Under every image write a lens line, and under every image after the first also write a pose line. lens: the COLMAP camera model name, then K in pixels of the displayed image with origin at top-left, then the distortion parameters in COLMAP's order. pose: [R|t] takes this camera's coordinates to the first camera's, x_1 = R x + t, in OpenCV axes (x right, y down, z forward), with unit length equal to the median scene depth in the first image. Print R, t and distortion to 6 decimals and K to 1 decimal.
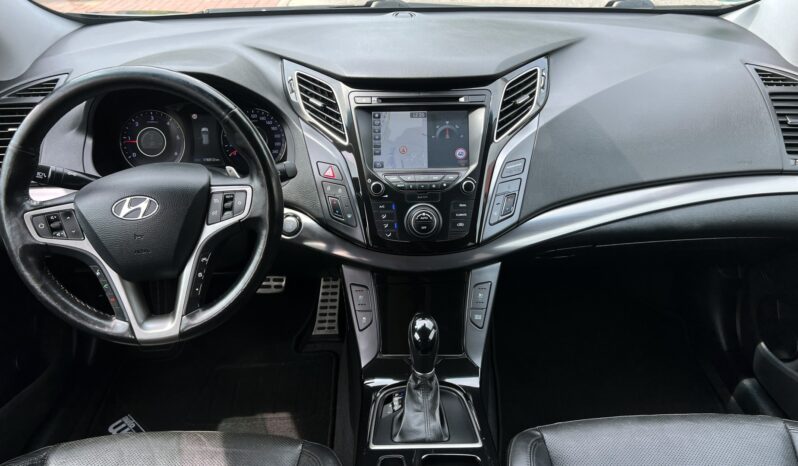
lens RADIAL K [[627.9, 0, 398.0], [0, 627.9, 234.4], [0, 0, 1]] dist [0.071835, -0.102618]
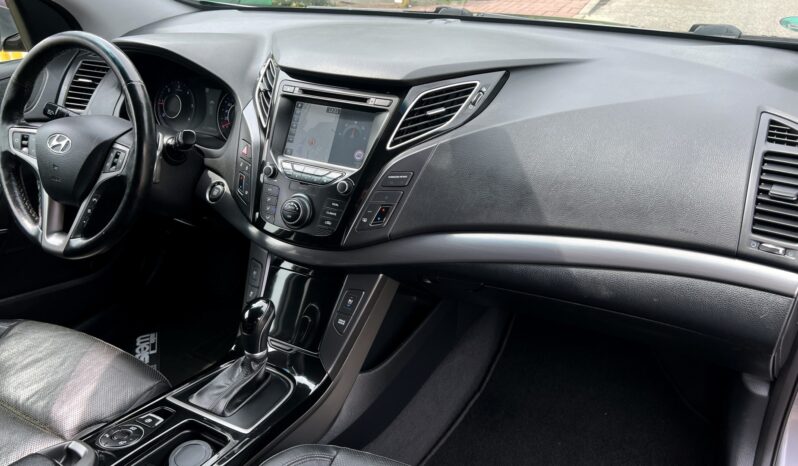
lens RADIAL K [[627.9, 0, 396.4], [0, 627.9, 229.3], [0, 0, 1]] dist [0.071835, -0.102618]
pose [[0.867148, 0.221001, -0.446333, 0.613855], [-0.233481, 0.971968, 0.027656, -0.055837], [0.439933, 0.080228, 0.894440, 0.151527]]
